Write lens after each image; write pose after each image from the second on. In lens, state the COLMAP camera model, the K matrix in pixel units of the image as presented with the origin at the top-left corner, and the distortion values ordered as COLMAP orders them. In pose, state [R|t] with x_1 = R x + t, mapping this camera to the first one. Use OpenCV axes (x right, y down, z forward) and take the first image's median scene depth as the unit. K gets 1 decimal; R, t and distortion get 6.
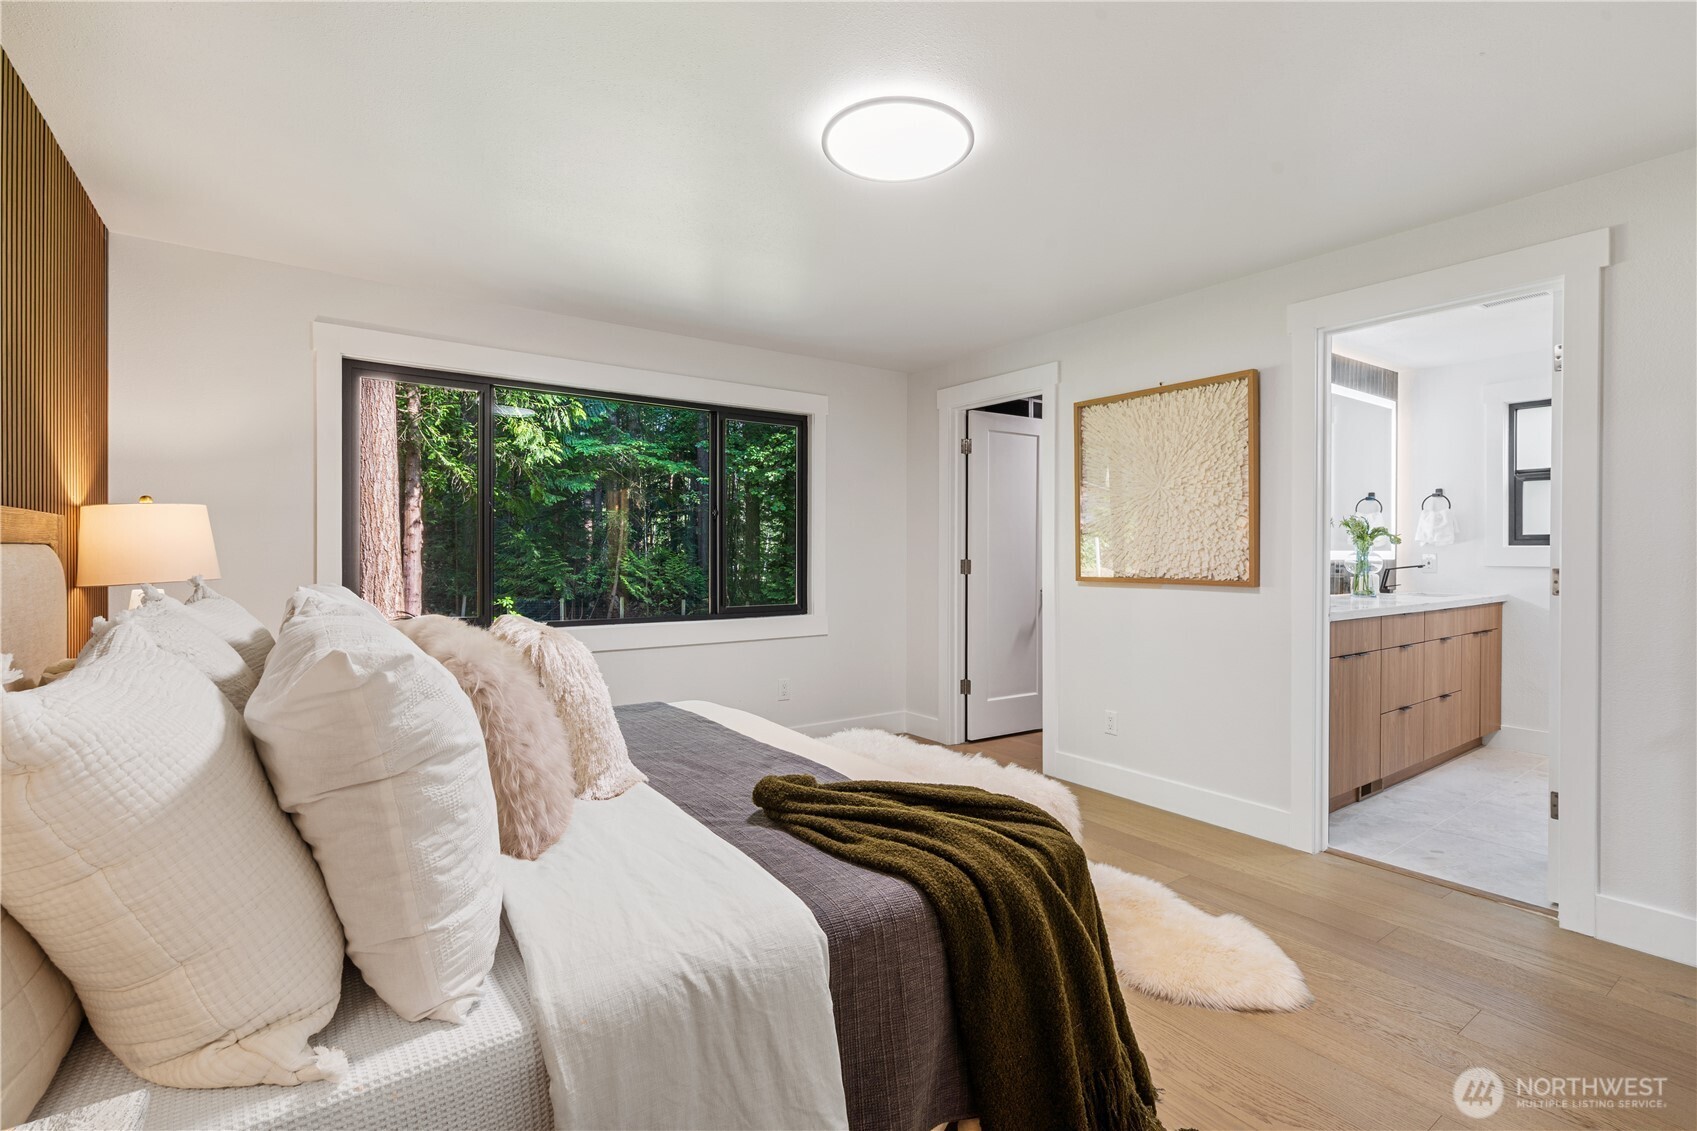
lens RADIAL K [[759.1, 0, 848.0], [0, 759.1, 555.9], [0, 0, 1]] dist [-0.000780, -0.000178]
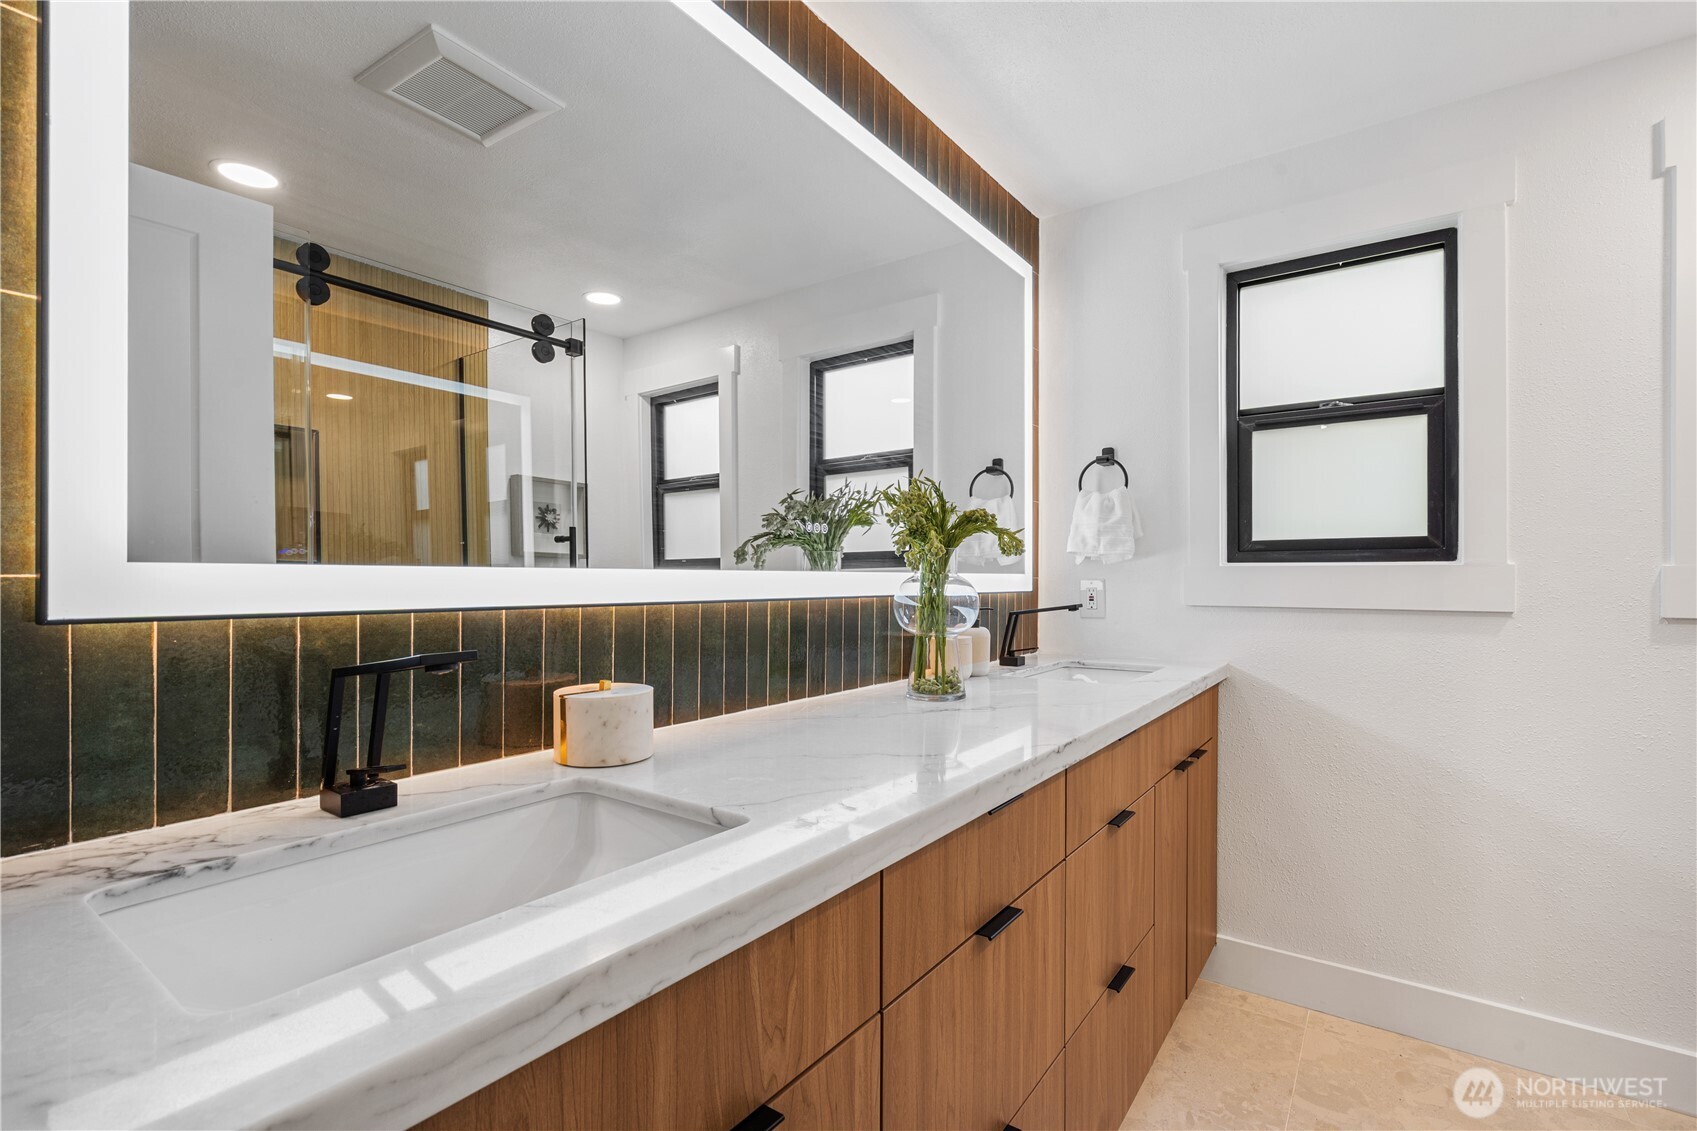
lens RADIAL K [[769.7, 0, 848.5], [0, 769.7, 565.5], [0, 0, 1]] dist [-0.001665, -0.000001]
pose [[0.946118, 0.008875, 0.323701, 0.477825], [-0.002723, 0.999807, -0.019453, -0.002013], [-0.323811, 0.017523, 0.945959, 0.607651]]
